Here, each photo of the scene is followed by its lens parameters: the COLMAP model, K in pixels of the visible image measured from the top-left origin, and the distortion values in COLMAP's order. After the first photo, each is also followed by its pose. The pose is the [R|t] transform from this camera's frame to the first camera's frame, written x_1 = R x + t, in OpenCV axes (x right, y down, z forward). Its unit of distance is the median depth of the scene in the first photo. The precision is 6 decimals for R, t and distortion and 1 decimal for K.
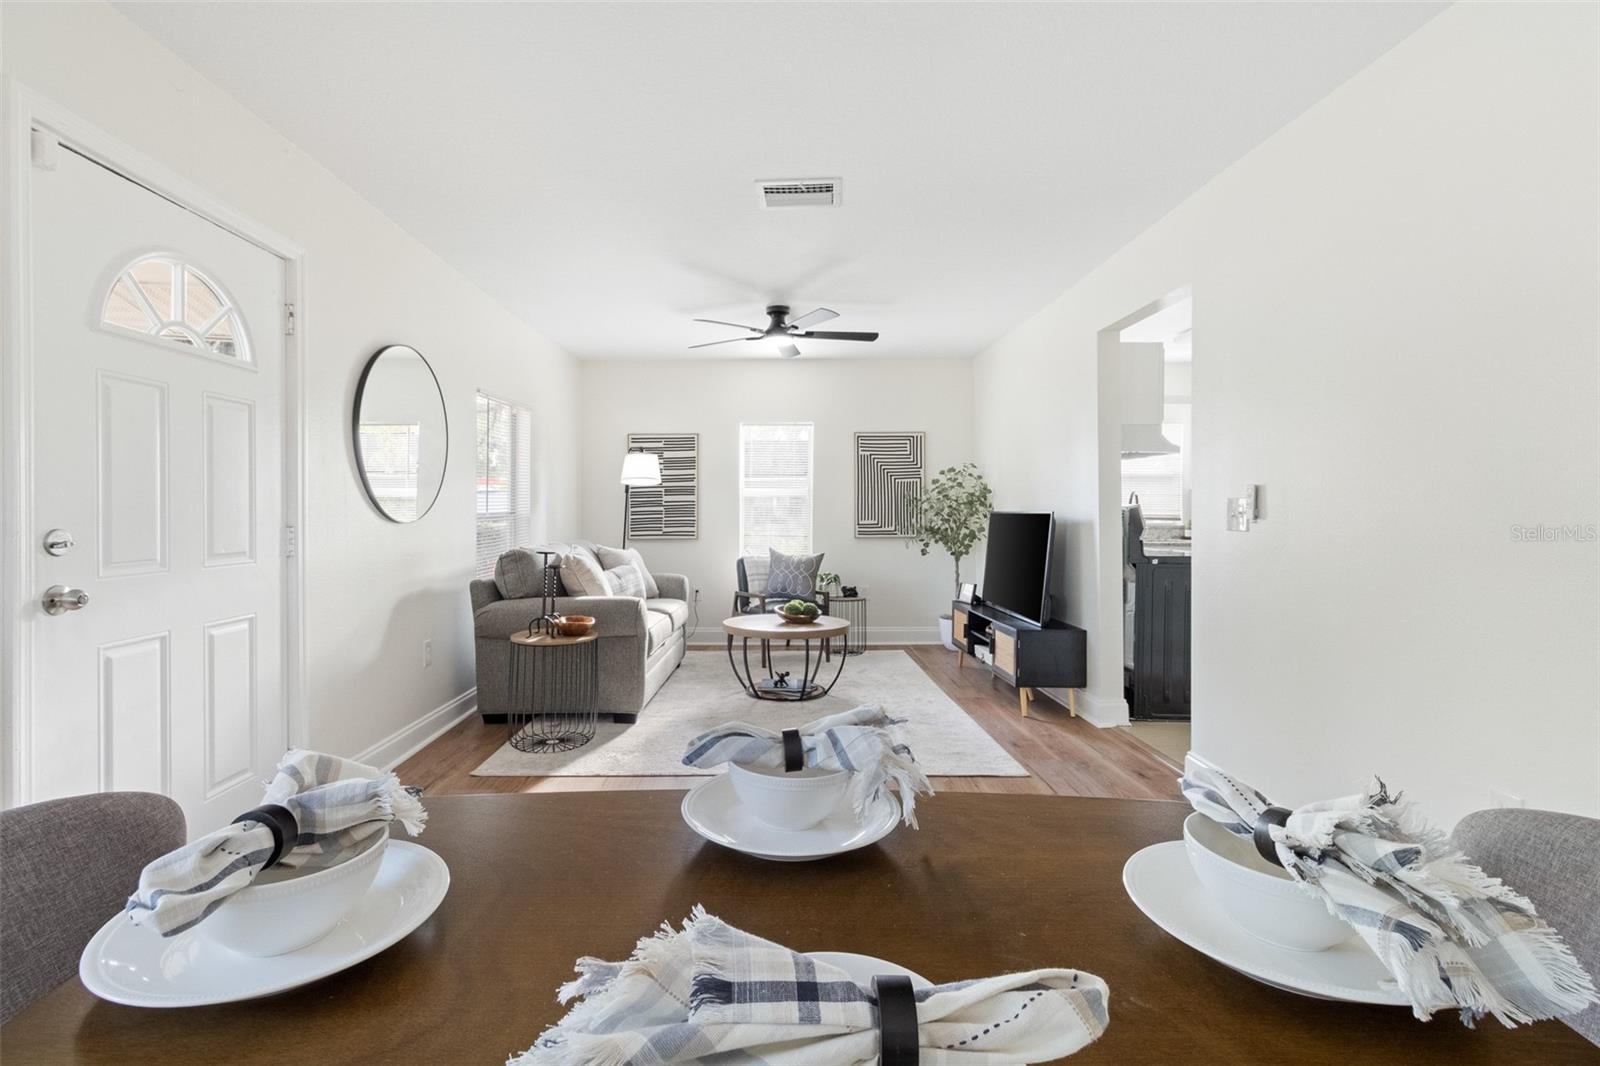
lens RADIAL K [[748.4, 0, 794.1], [0, 748.4, 523.9], [0, 0, 1]] dist [0.003752, 0.001555]
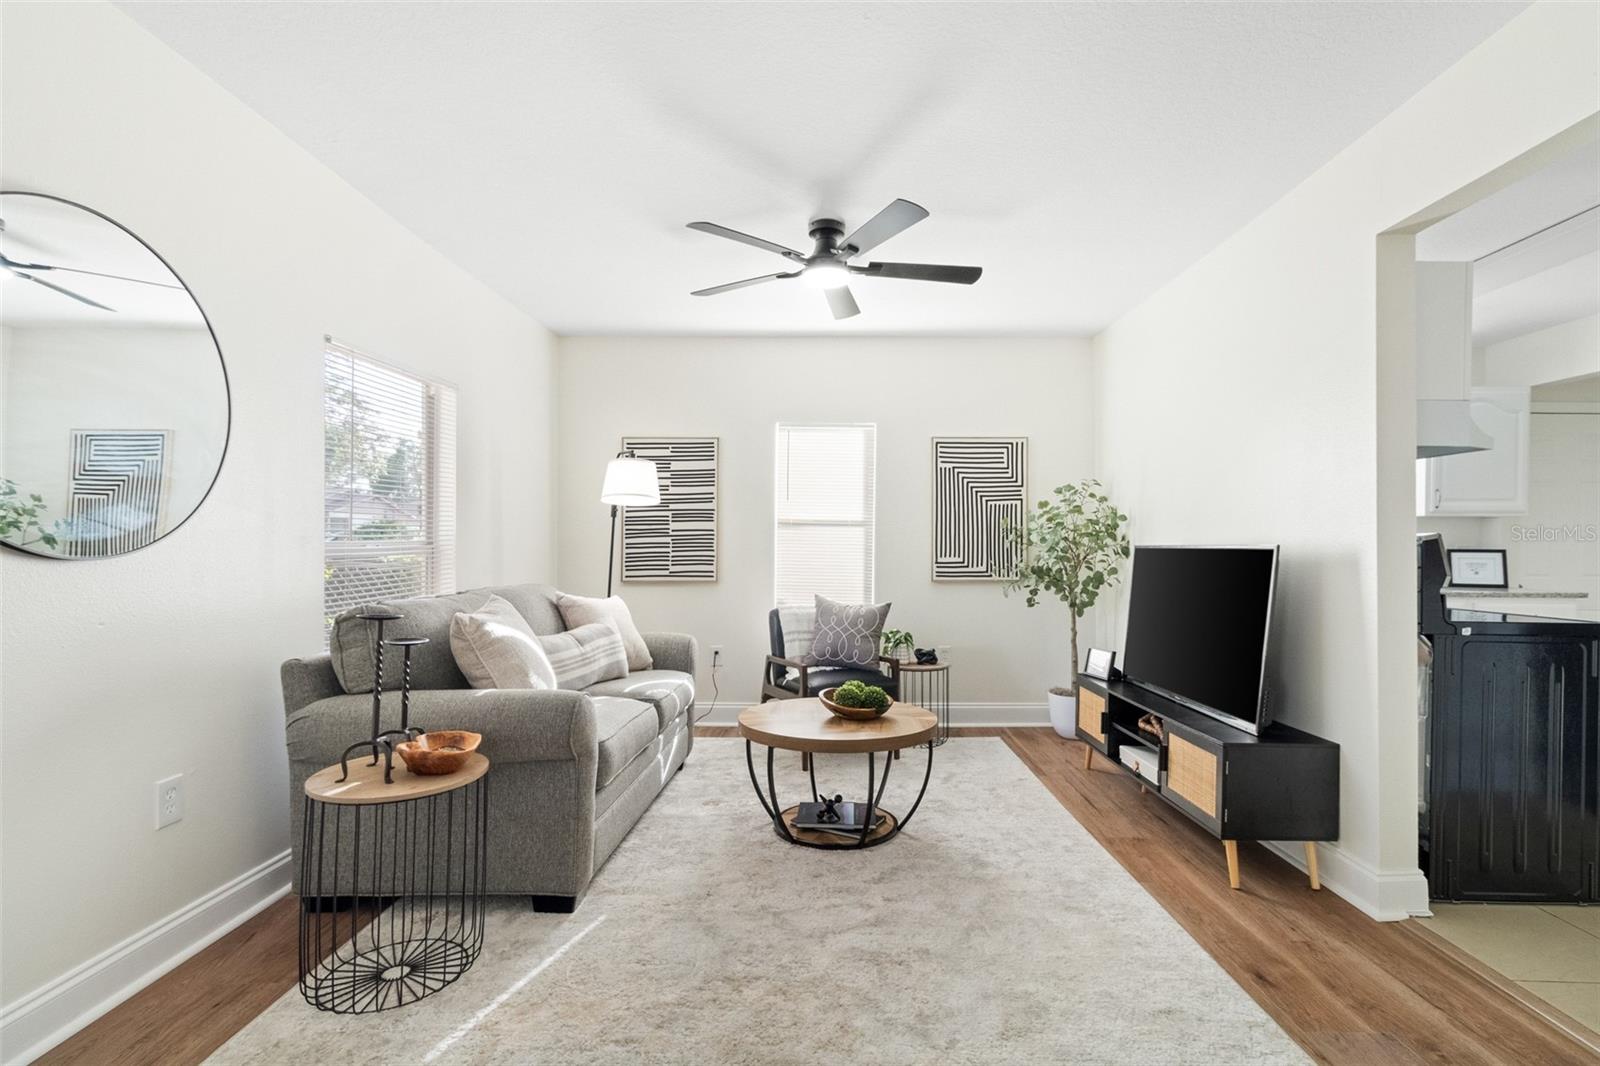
lens RADIAL K [[748.4, 0, 848.6], [0, 748.4, 562.8], [0, 0, 1]] dist [0.003752, 0.001555]
pose [[0.999984, 0.005073, 0.002624, -0.002952], [-0.005086, 0.999976, 0.004634, -0.002767], [-0.002600, -0.004648, 0.999986, 0.329157]]
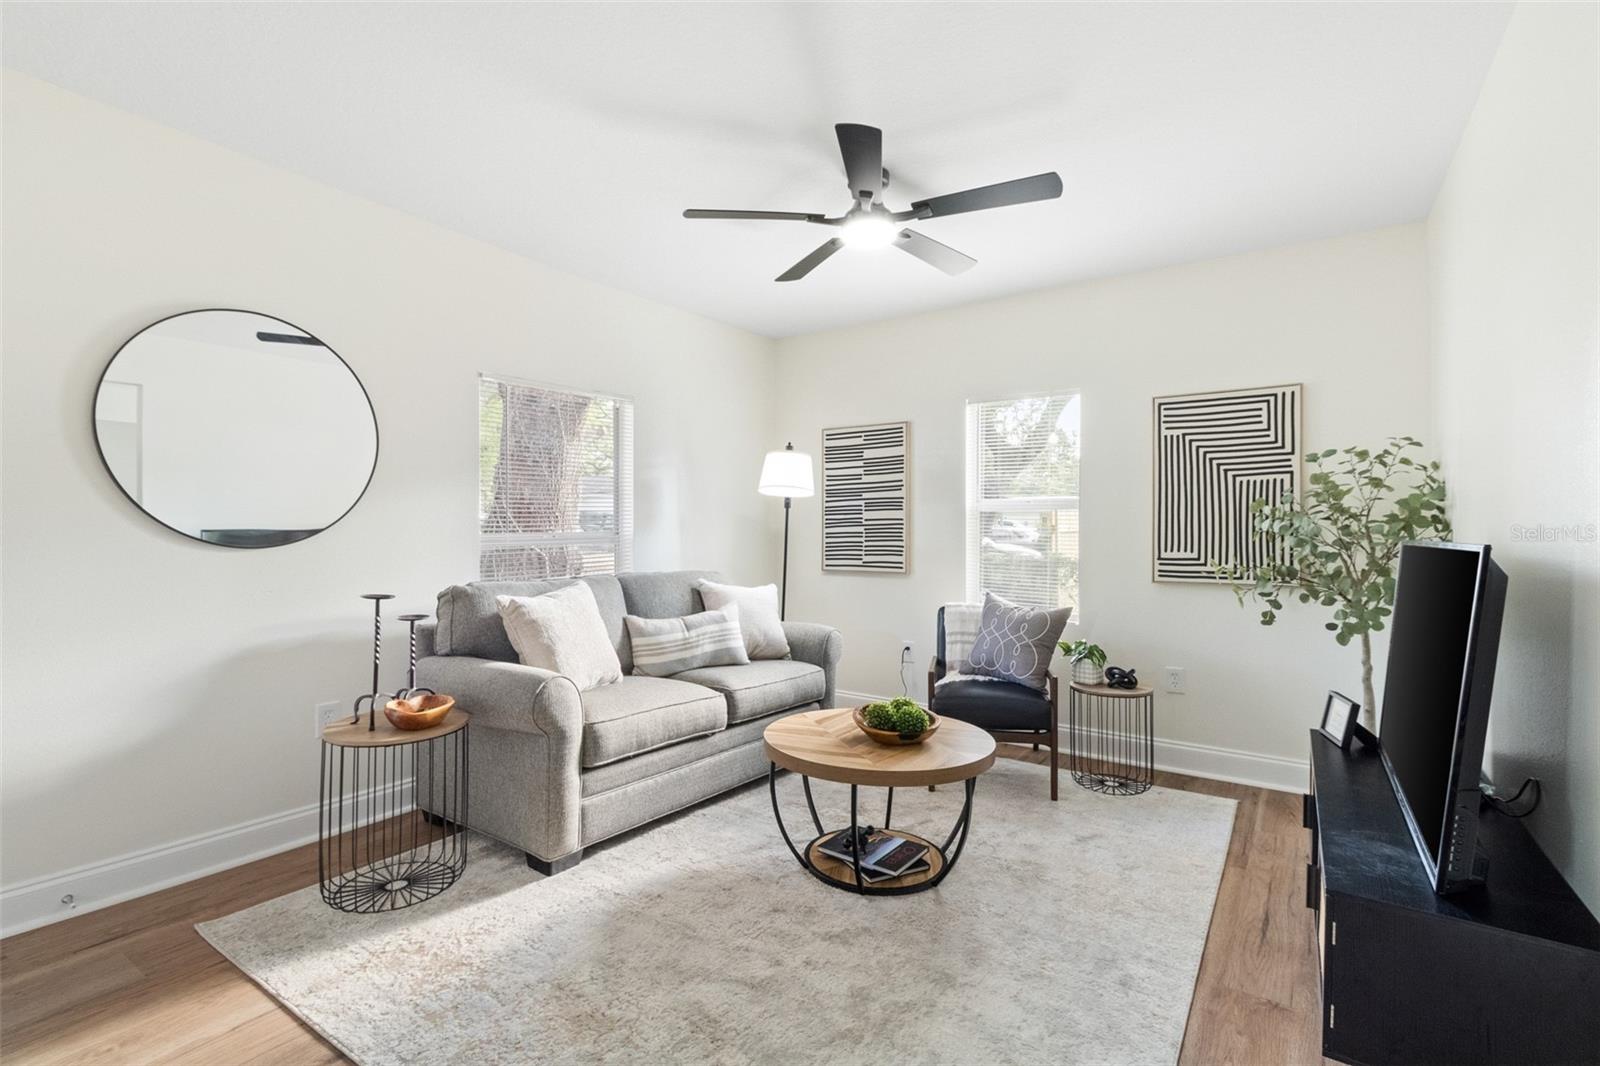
lens RADIAL K [[748.4, 0, 807.7], [0, 748.4, 538.4], [0, 0, 1]] dist [0.003752, 0.001555]
pose [[0.816579, 0.011447, -0.577120, 0.242788], [-0.014950, 0.999887, -0.001321, -0.012136], [0.577040, 0.009707, 0.816658, 0.469820]]
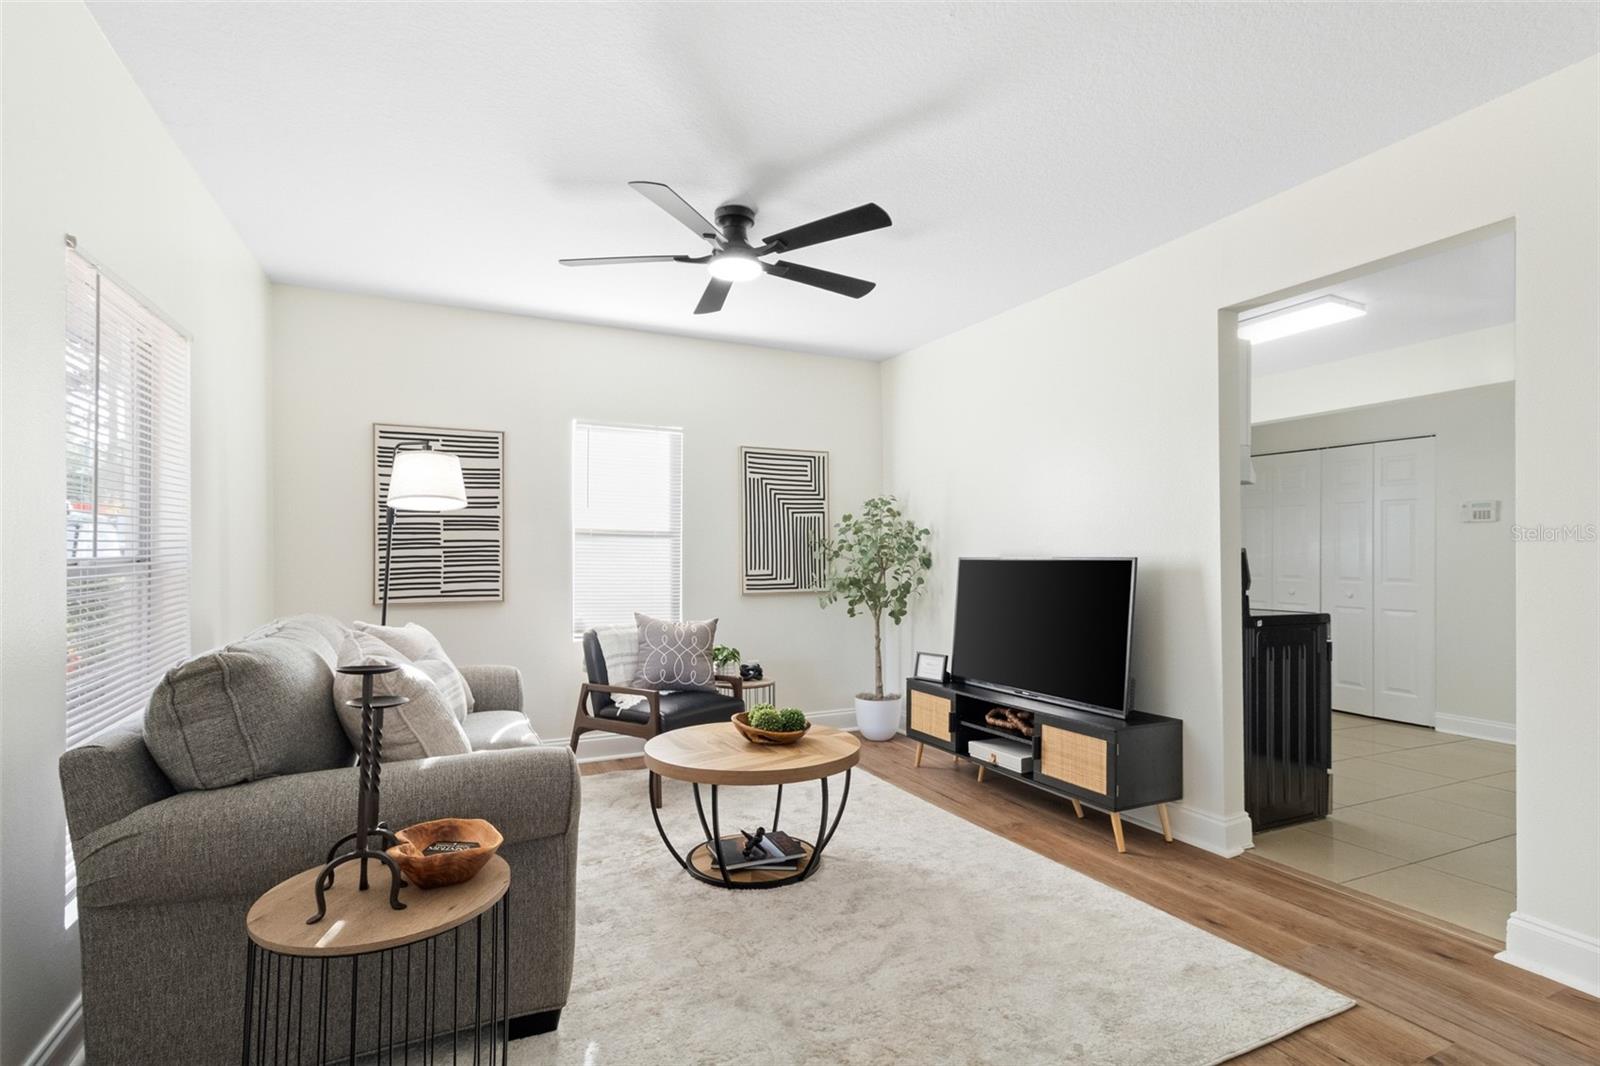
lens RADIAL K [[748.4, 0, 816.1], [0, 748.4, 569.1], [0, 0, 1]] dist [0.003752, 0.001555]
pose [[0.901626, -0.005846, 0.432477, -0.202526], [0.006390, 0.999980, 0.000195, -0.006145], [-0.432469, 0.002588, 0.901645, 0.403683]]
